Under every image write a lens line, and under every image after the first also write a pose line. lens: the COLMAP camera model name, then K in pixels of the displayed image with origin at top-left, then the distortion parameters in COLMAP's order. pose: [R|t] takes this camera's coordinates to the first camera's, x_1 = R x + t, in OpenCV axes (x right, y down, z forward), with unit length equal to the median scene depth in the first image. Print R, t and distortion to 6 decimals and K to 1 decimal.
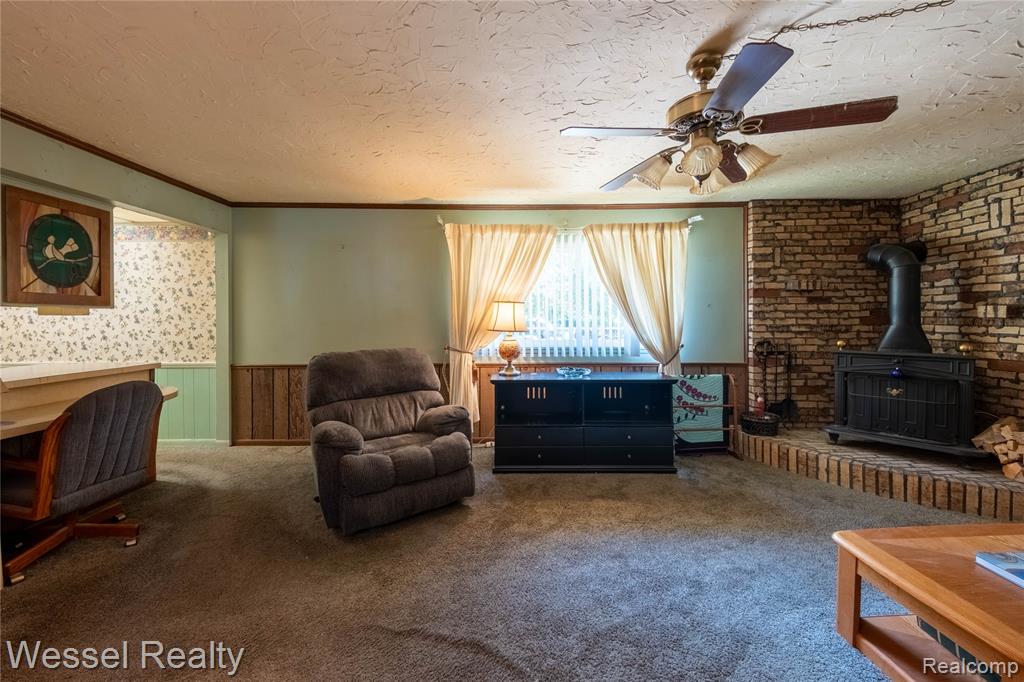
lens RADIAL K [[379.7, 0, 496.3], [0, 379.7, 324.2], [0, 0, 1]] dist [0.000889, -0.000105]
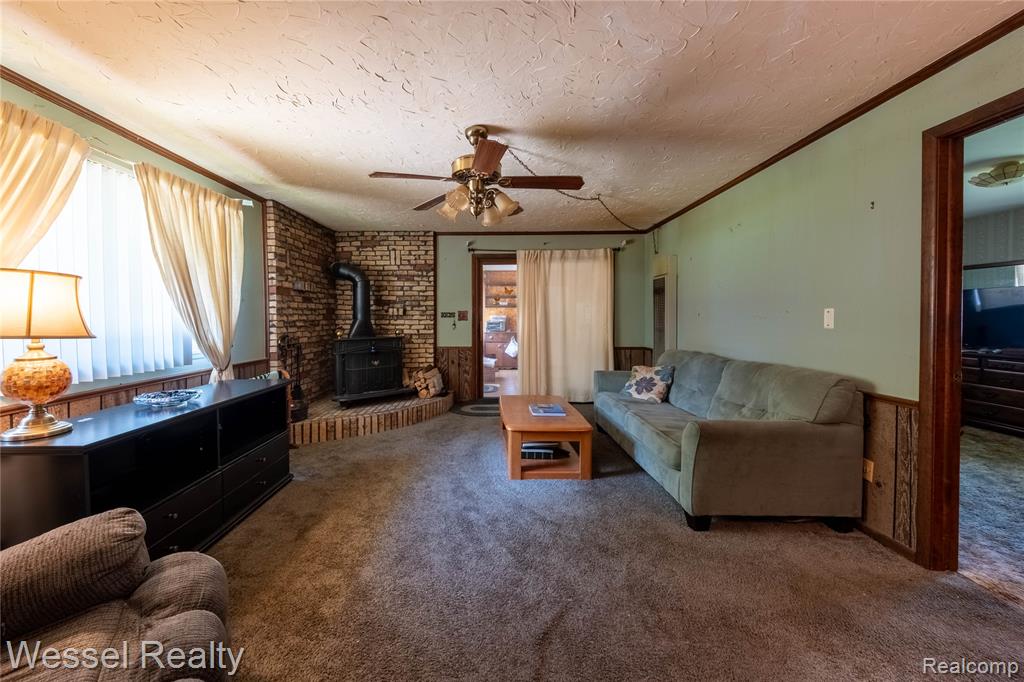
lens RADIAL K [[379.7, 0, 496.3], [0, 379.7, 324.2], [0, 0, 1]] dist [0.000889, -0.000105]
pose [[-0.001469, -0.017617, 0.999844, -0.384597], [0.011738, 0.999776, 0.017633, 0.000188], [-0.999930, 0.011762, -0.001261, 0.416484]]
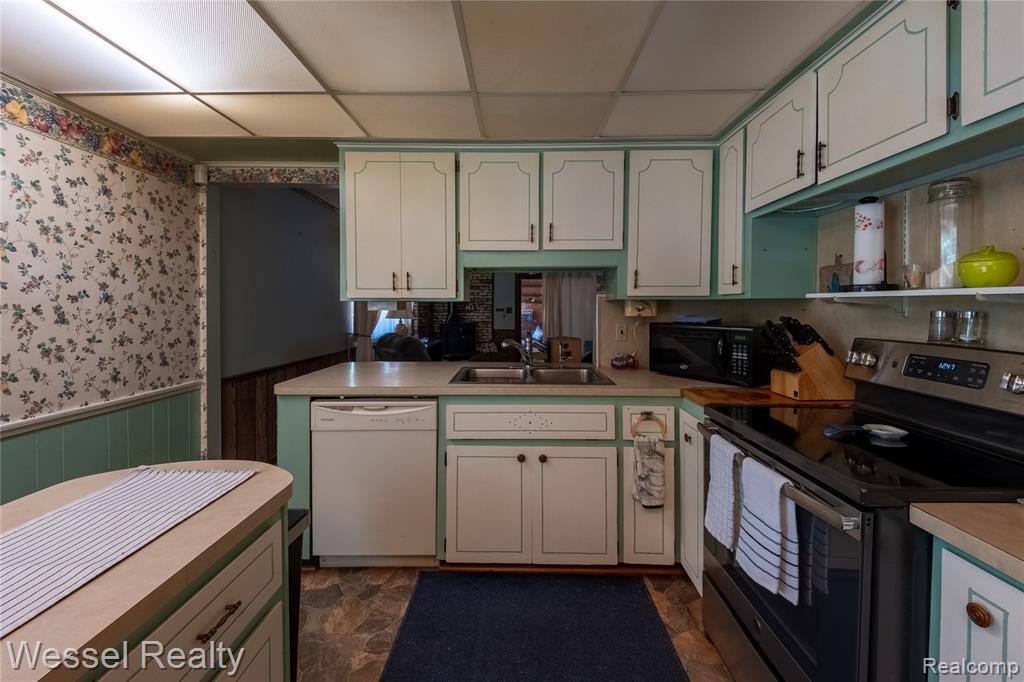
lens RADIAL K [[411.9, 0, 510.5], [0, 411.9, 314.9], [0, 0, 1]] dist [0.000984, -0.000342]
pose [[0.017081, -0.014646, 0.999747, -1.503941], [0.007583, 0.999866, 0.014518, -0.017226], [-0.999825, 0.007333, 0.017190, 0.488500]]
